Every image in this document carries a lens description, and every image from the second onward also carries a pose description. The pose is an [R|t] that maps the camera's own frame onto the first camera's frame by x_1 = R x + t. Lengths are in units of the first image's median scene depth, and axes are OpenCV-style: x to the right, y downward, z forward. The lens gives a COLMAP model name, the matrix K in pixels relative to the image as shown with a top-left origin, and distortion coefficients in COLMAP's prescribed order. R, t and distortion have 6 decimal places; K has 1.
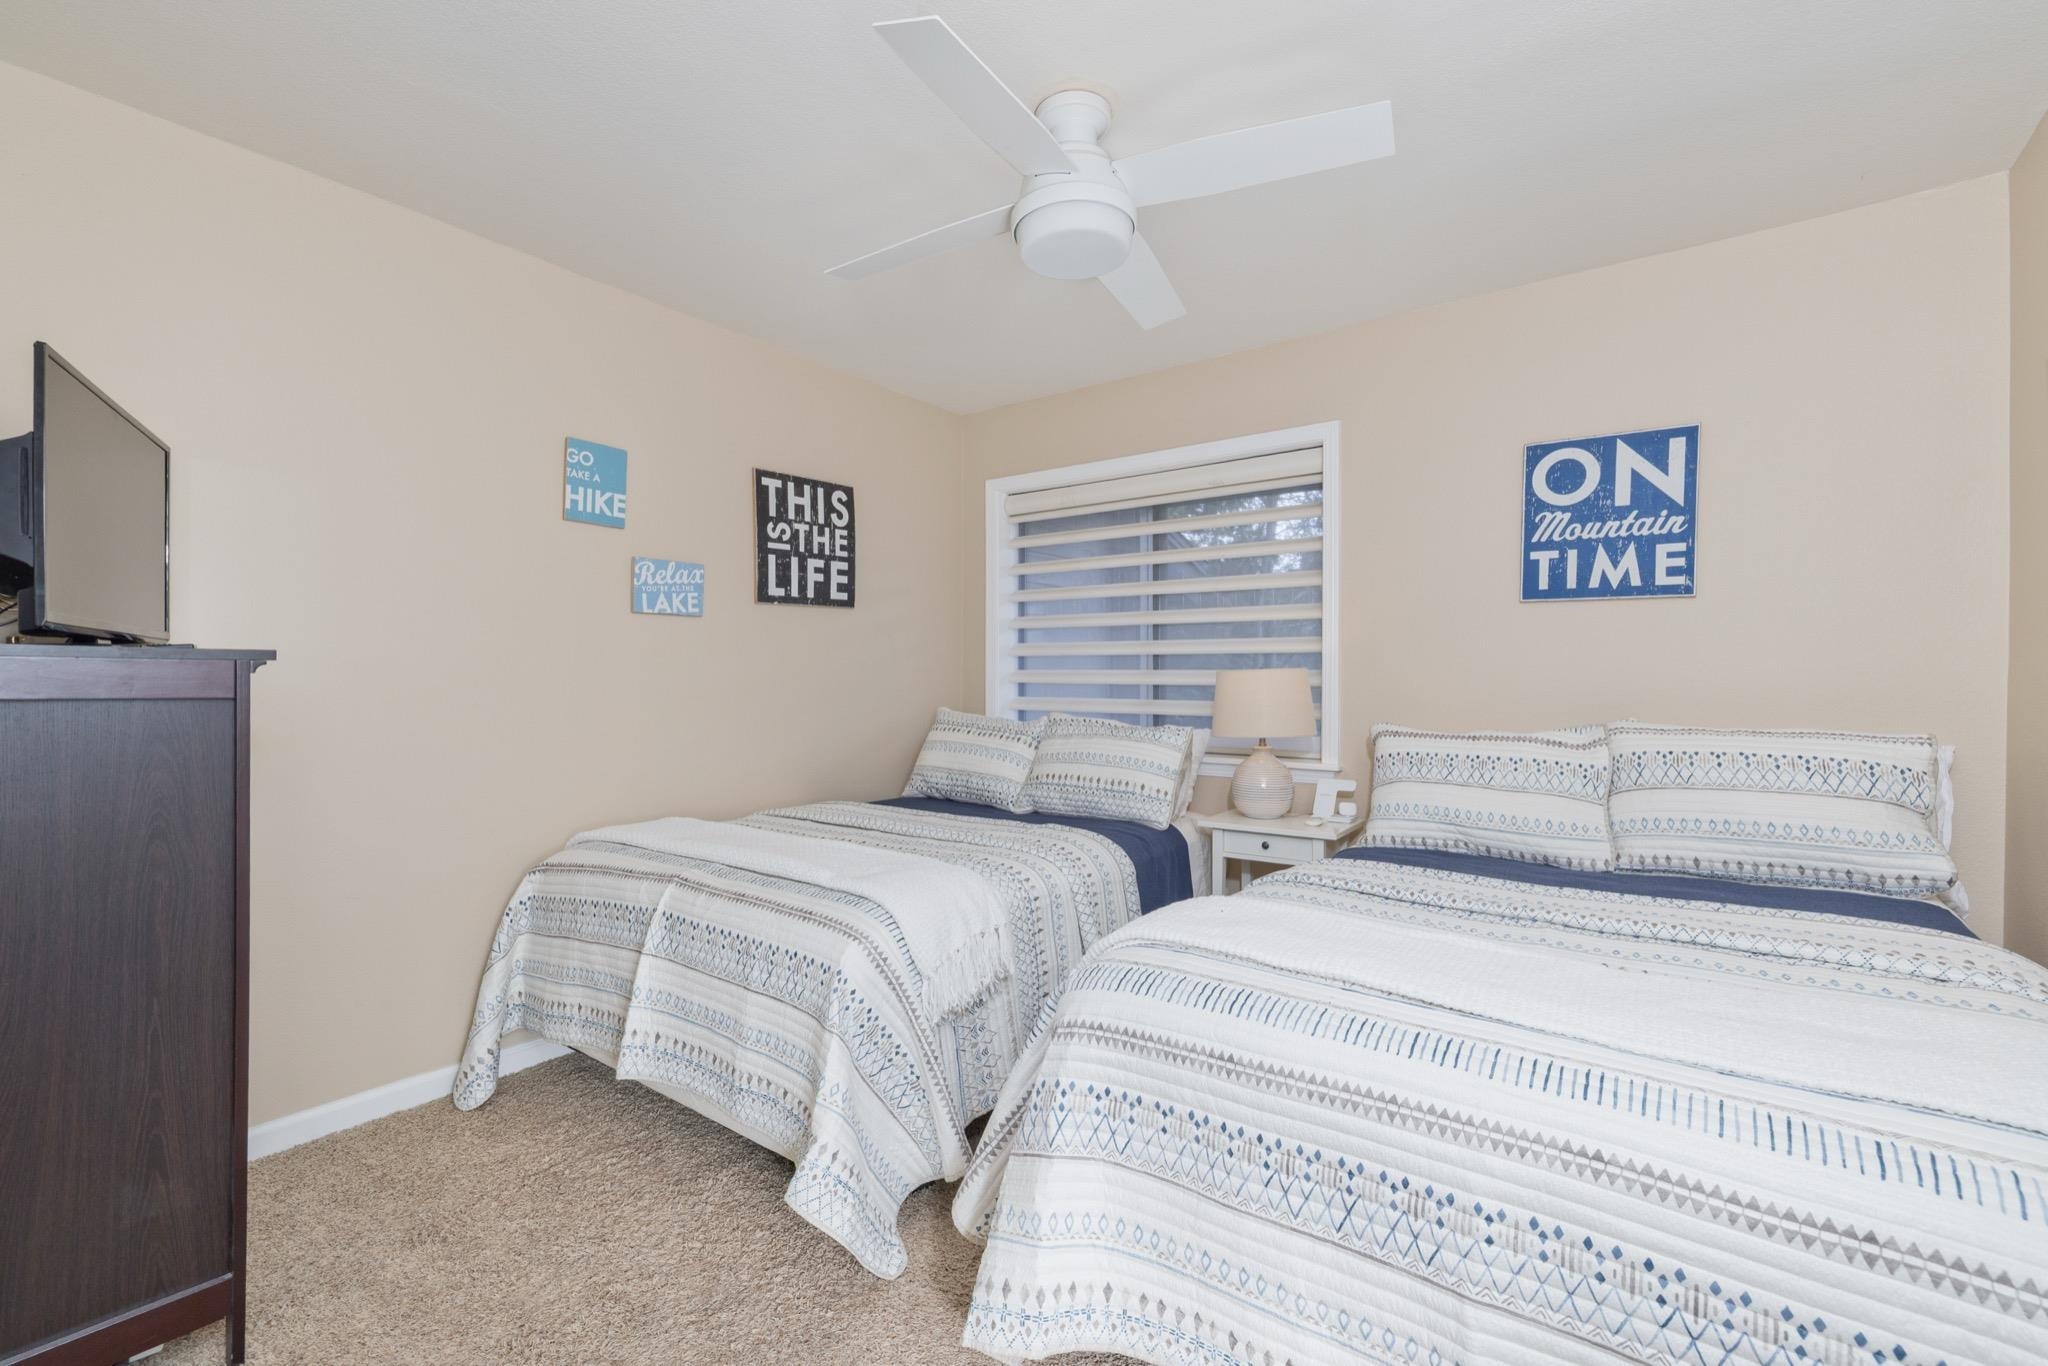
lens RADIAL K [[871.3, 0, 1015.0], [0, 871.3, 665.9], [0, 0, 1]] dist [0.001438, 0.000078]
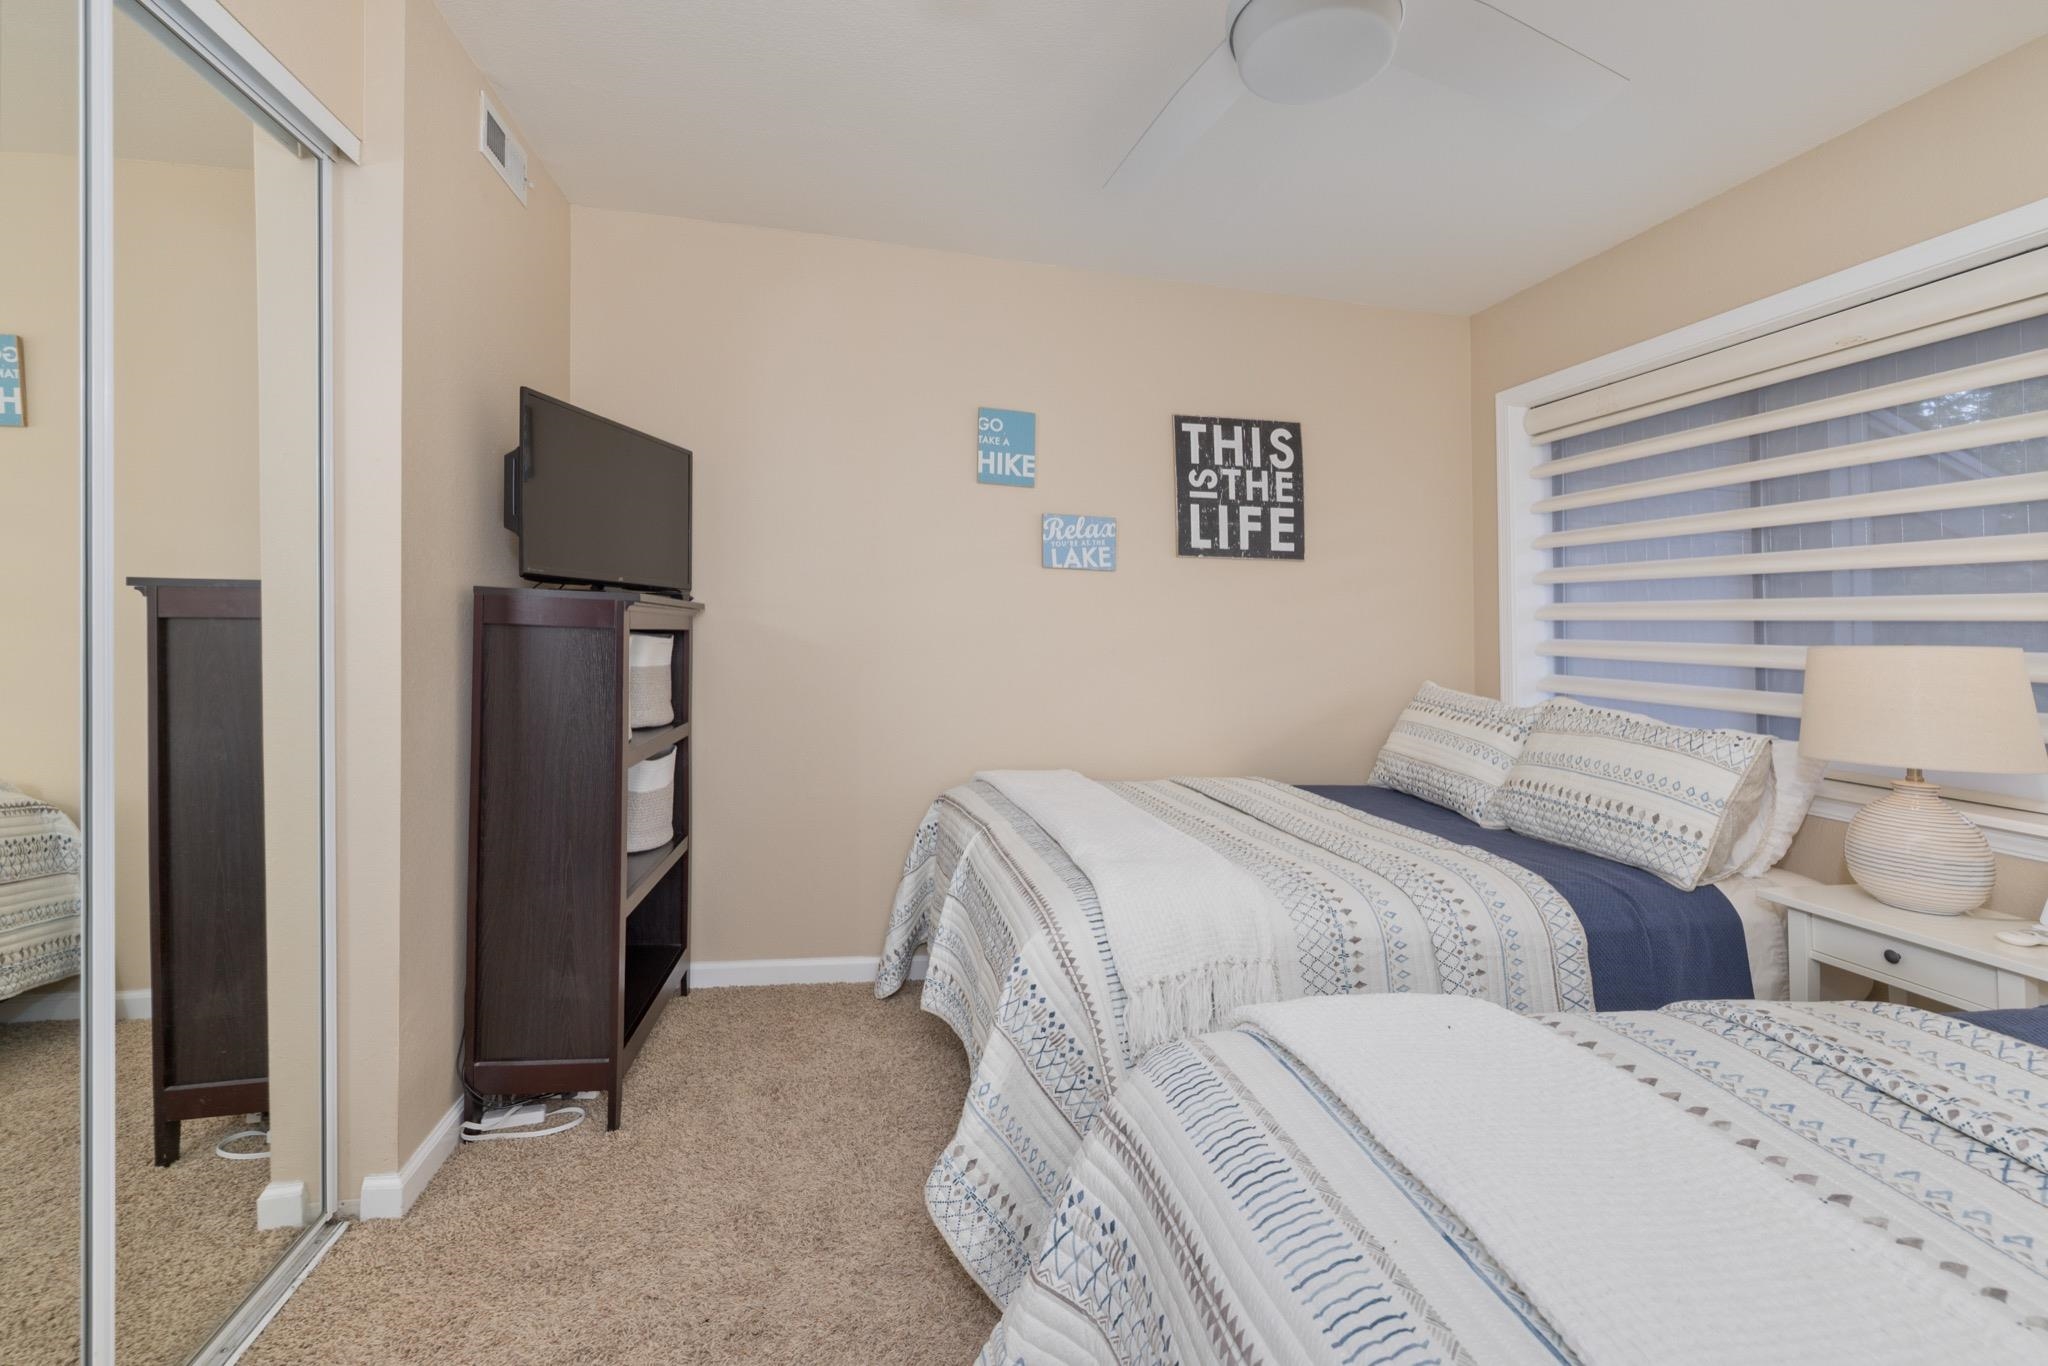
lens RADIAL K [[885.0, 0, 1027.3], [0, 885.0, 603.5], [0, 0, 1]] dist [0.001462, 0.000050]
pose [[0.756718, 0.008599, -0.653685, 0.207636], [-0.028605, 0.999391, -0.019967, 0.003213], [0.653115, 0.033808, 0.756504, 0.164268]]
